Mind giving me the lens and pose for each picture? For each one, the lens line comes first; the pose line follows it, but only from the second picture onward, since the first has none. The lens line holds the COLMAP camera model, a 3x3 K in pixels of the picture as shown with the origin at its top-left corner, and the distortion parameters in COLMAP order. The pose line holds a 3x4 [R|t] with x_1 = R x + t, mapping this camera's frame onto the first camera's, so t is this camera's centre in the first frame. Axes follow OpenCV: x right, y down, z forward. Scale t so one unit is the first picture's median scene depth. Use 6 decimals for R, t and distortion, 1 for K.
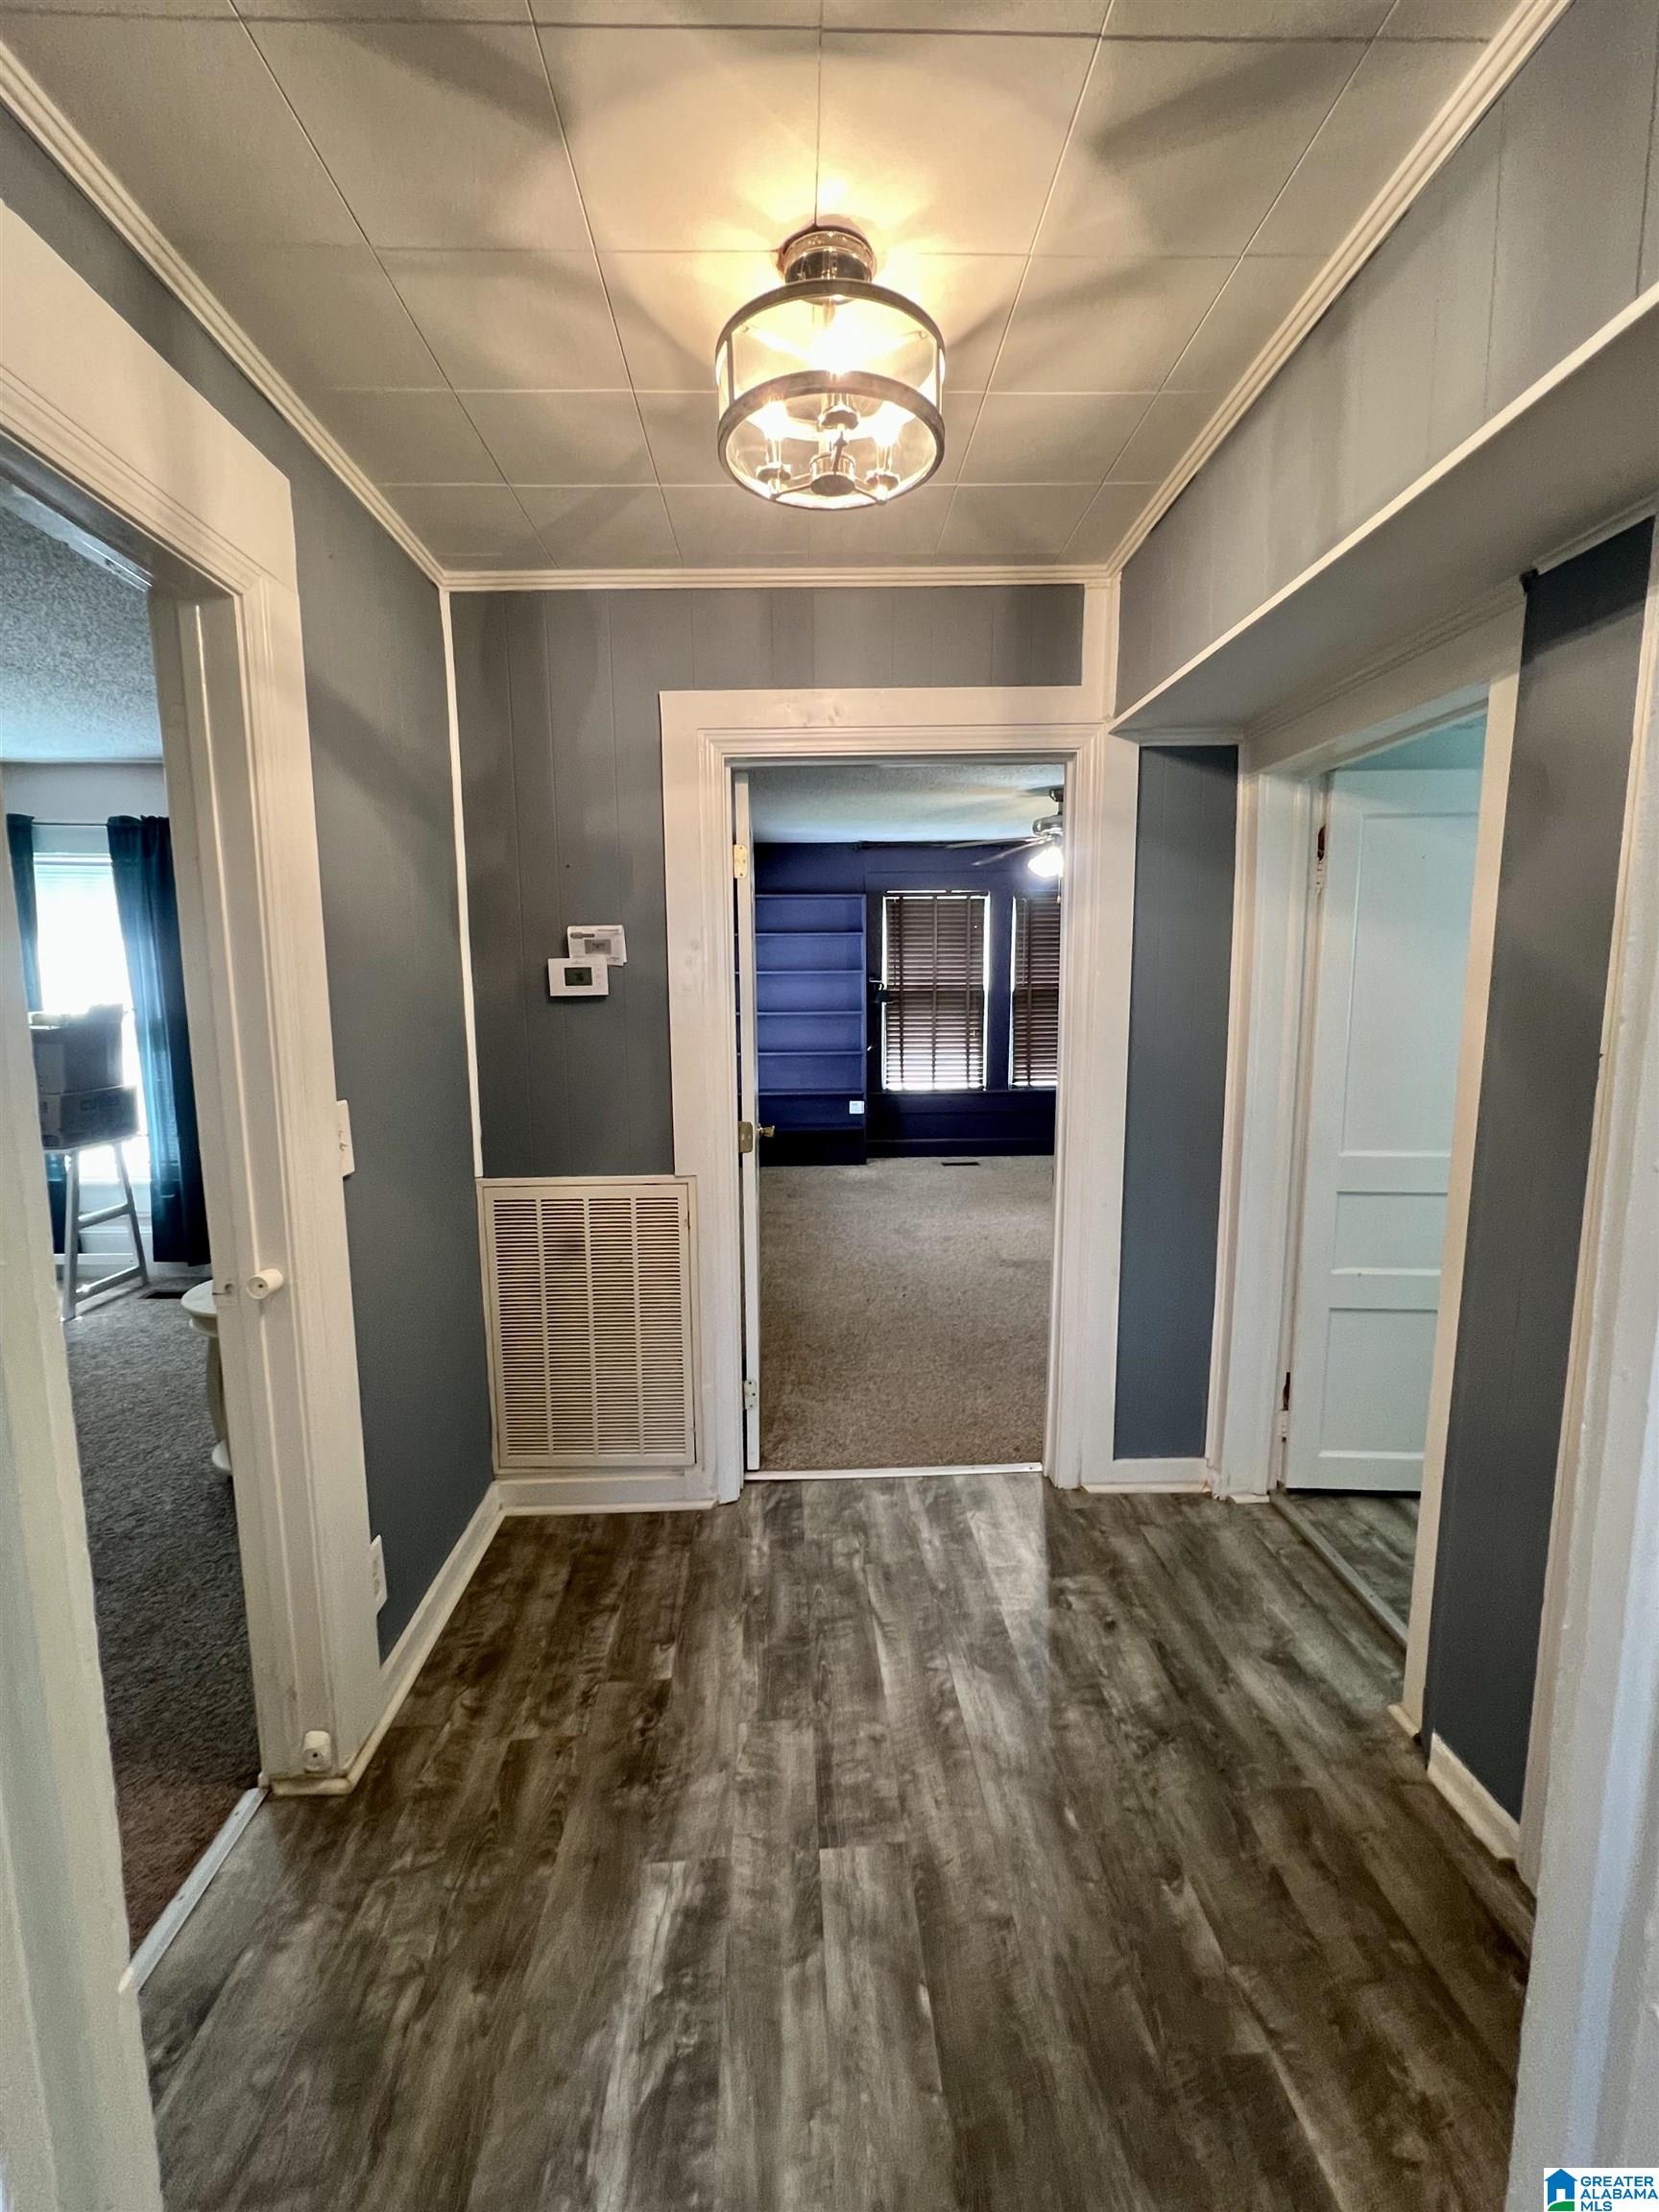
lens RADIAL K [[885.5, 0, 828.5], [0, 885.5, 1096.3], [0, 0, 1]] dist [-0.002396, 0.000272]
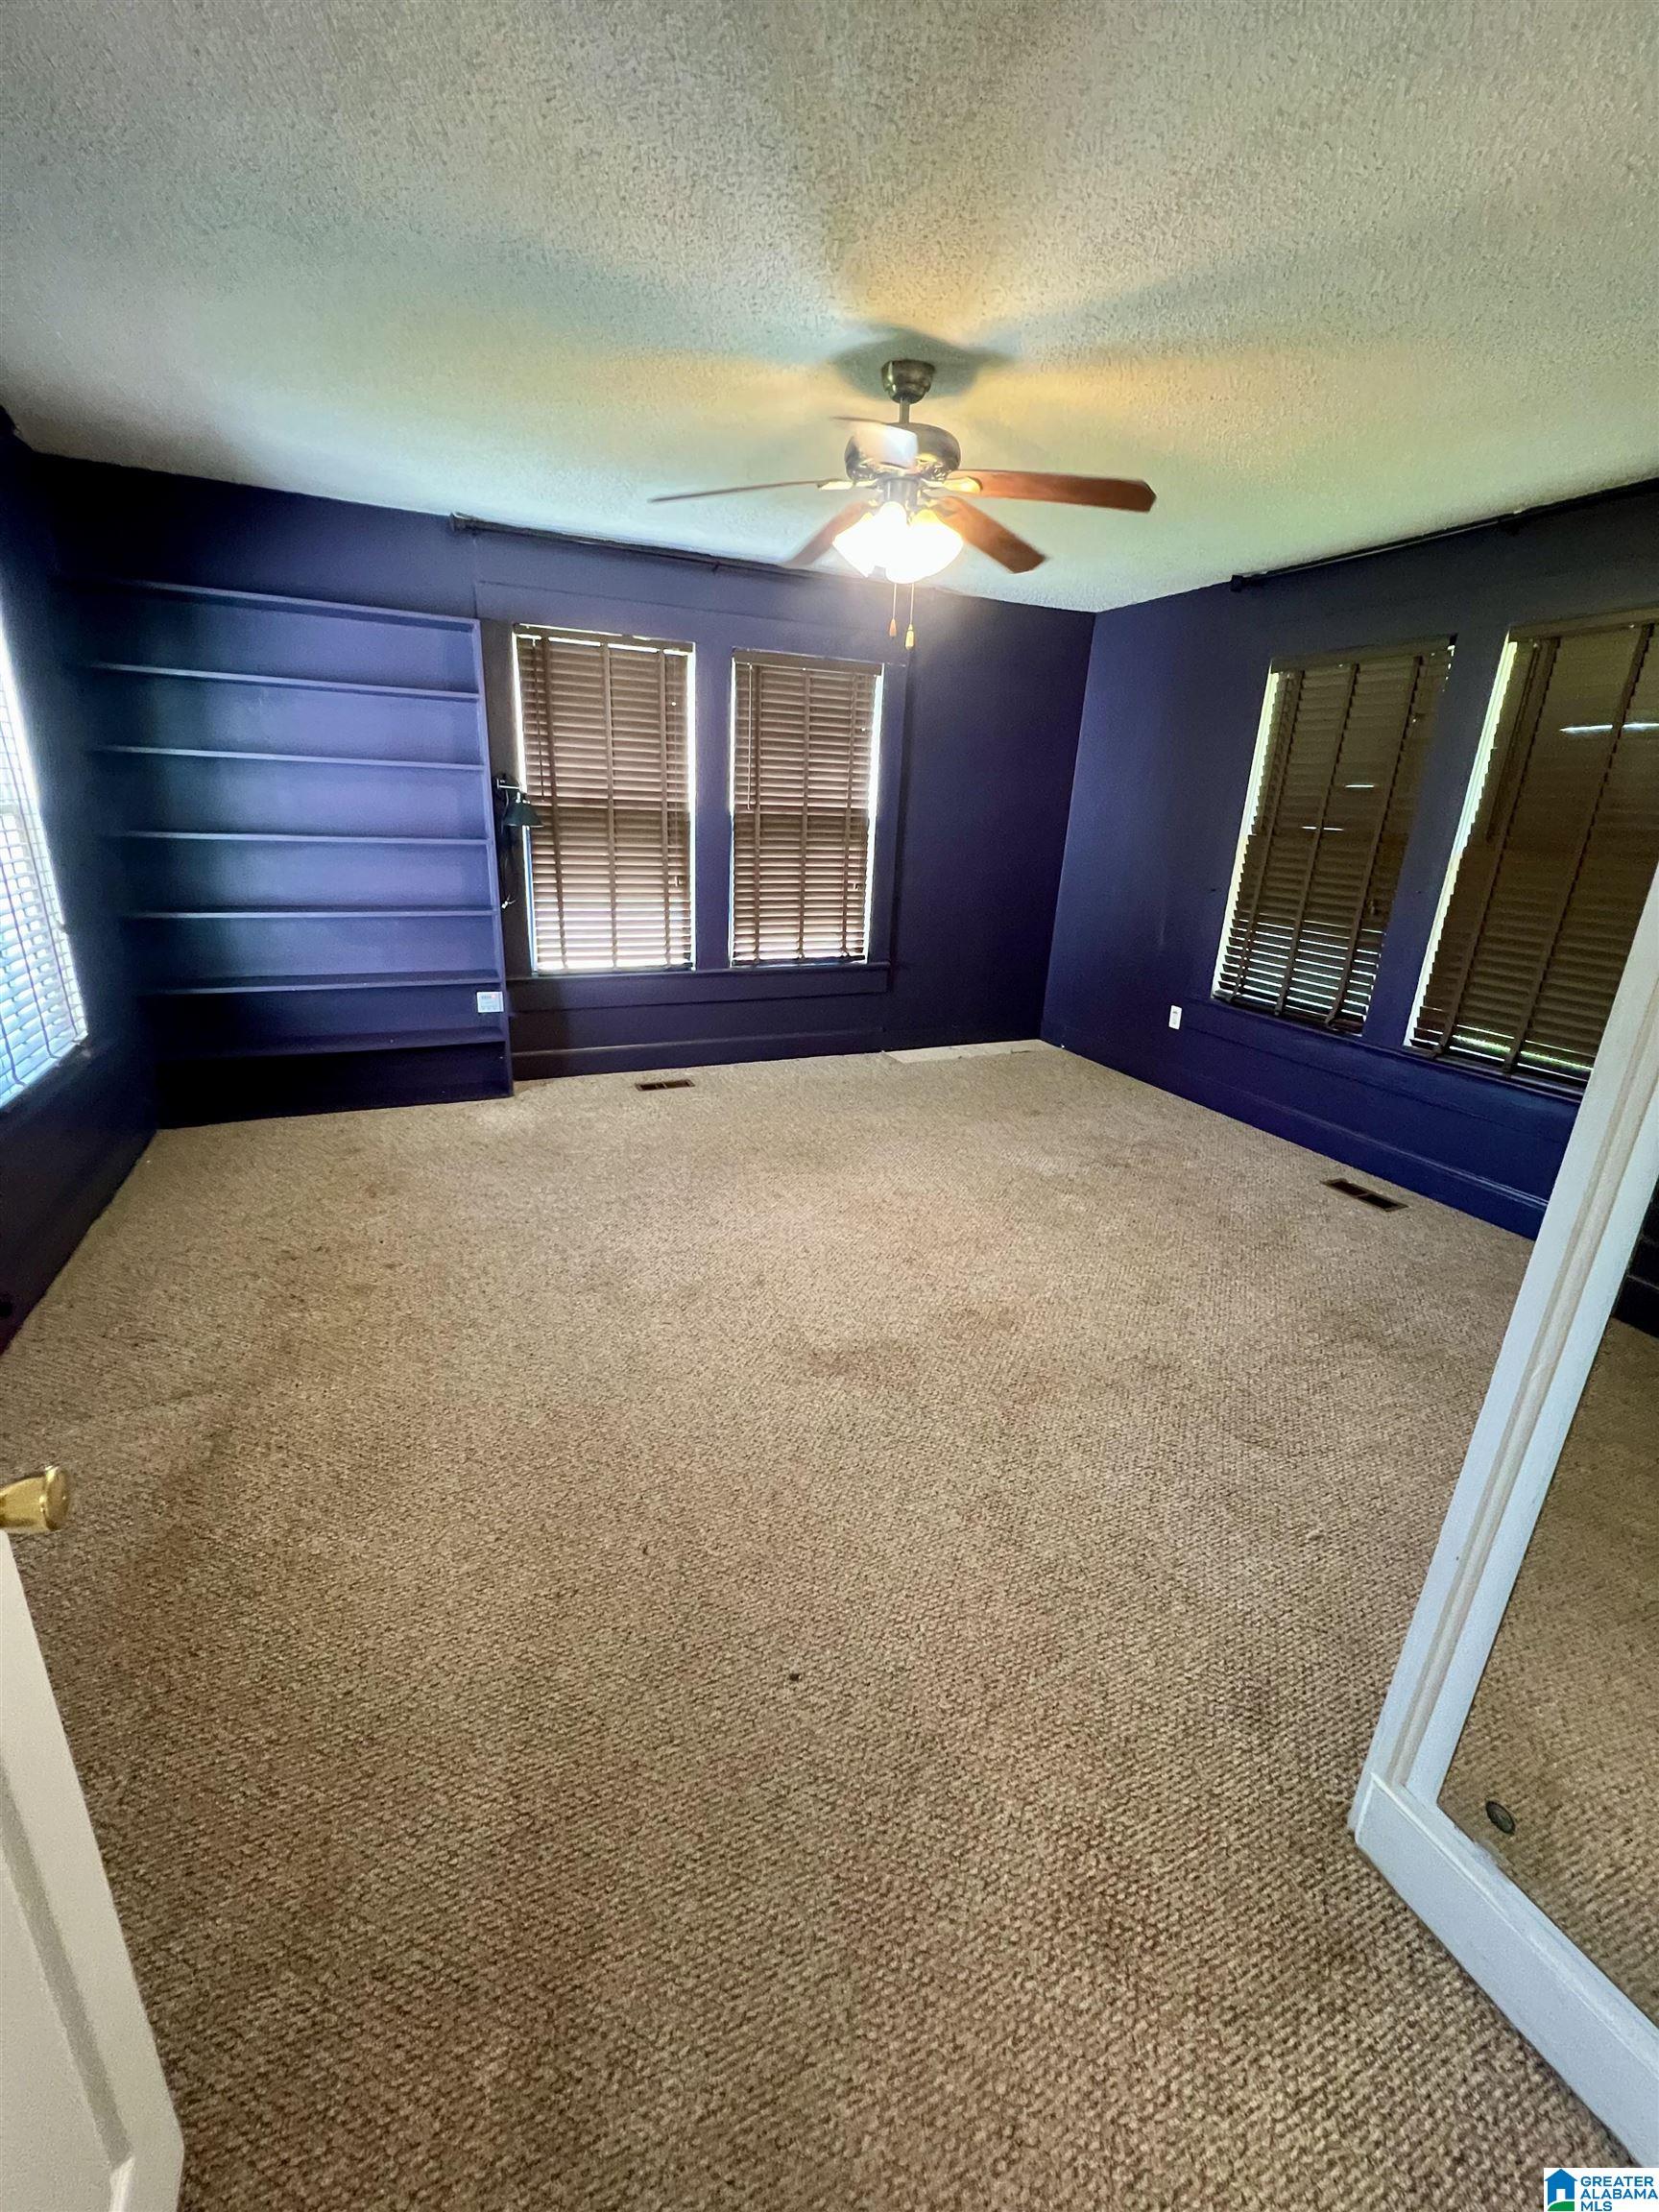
lens RADIAL K [[885.5, 0, 822.4], [0, 885.5, 1101.2], [0, 0, 1]] dist [-0.002396, 0.000272]
pose [[0.925851, -0.075096, 0.370352, 0.013194], [0.003659, 0.981791, 0.189930, -0.035806], [-0.377871, -0.174492, 0.909267, 0.349987]]
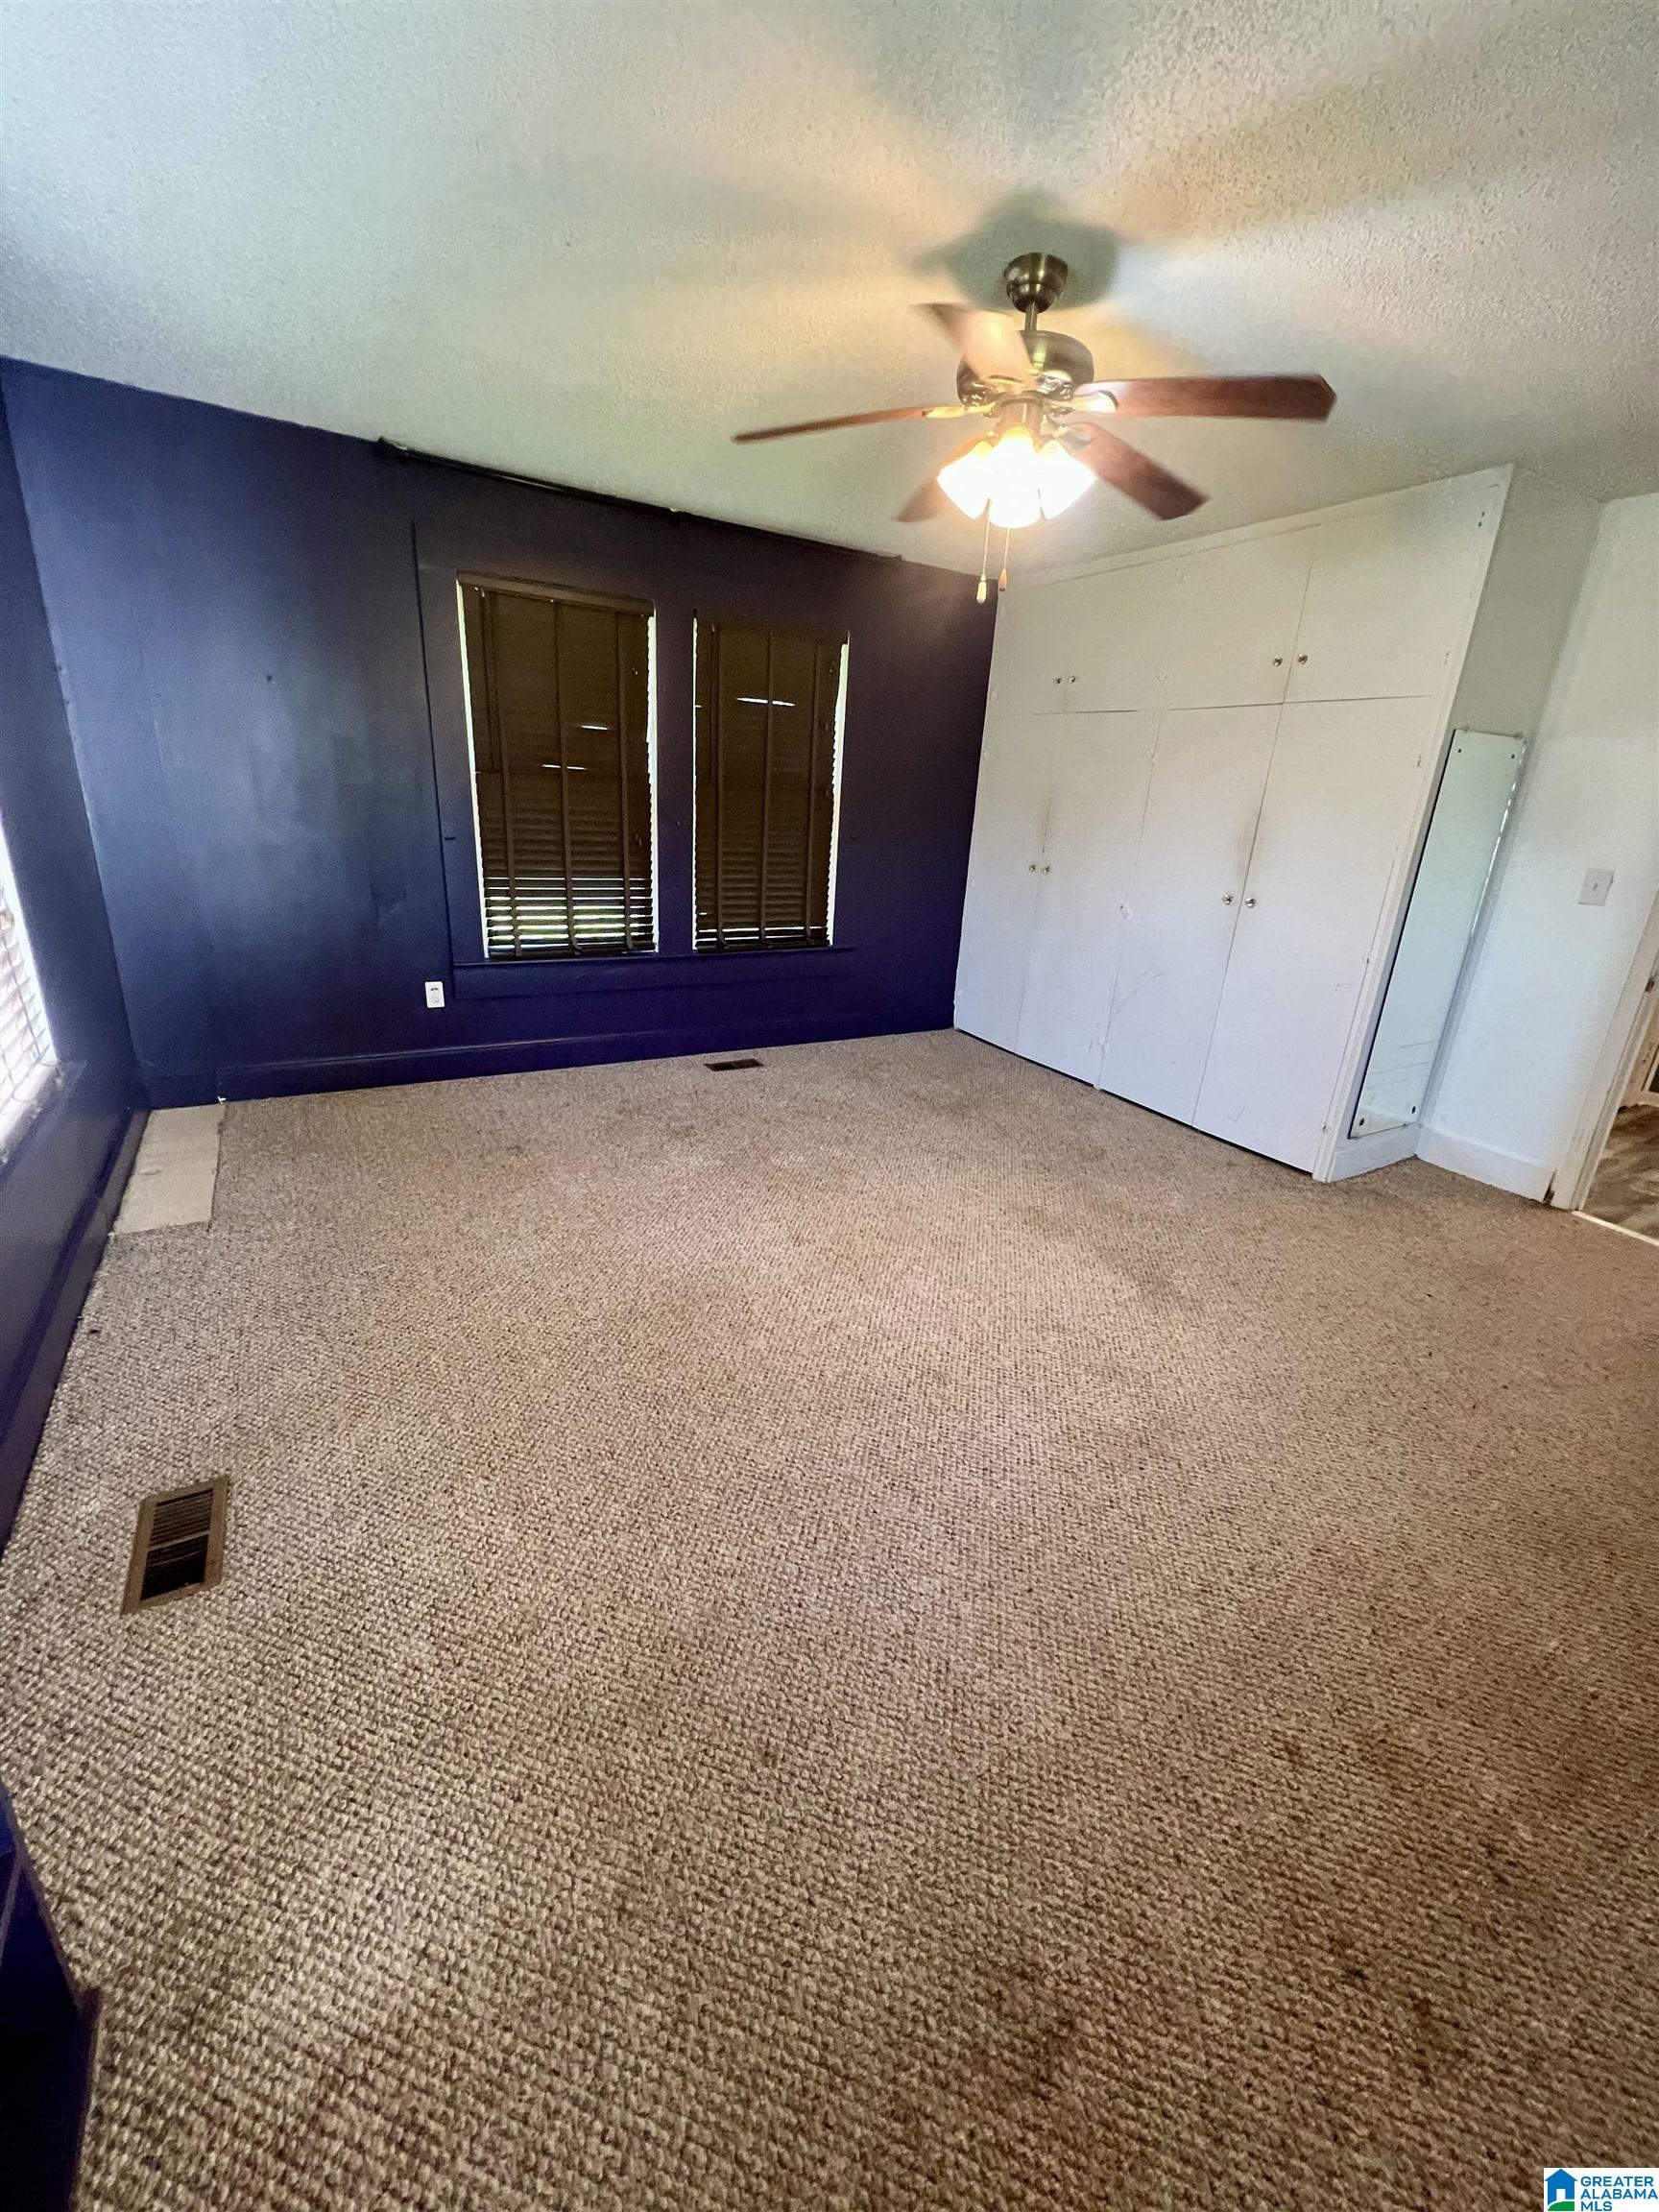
lens RADIAL K [[885.5, 0, 827.7], [0, 885.5, 1104.8], [0, 0, 1]] dist [-0.002396, 0.000272]
pose [[-0.484066, -0.314601, 0.816521, -0.086529], [0.065715, 0.917428, 0.392438, -0.107508], [-0.872561, 0.243623, -0.423422, 0.885514]]
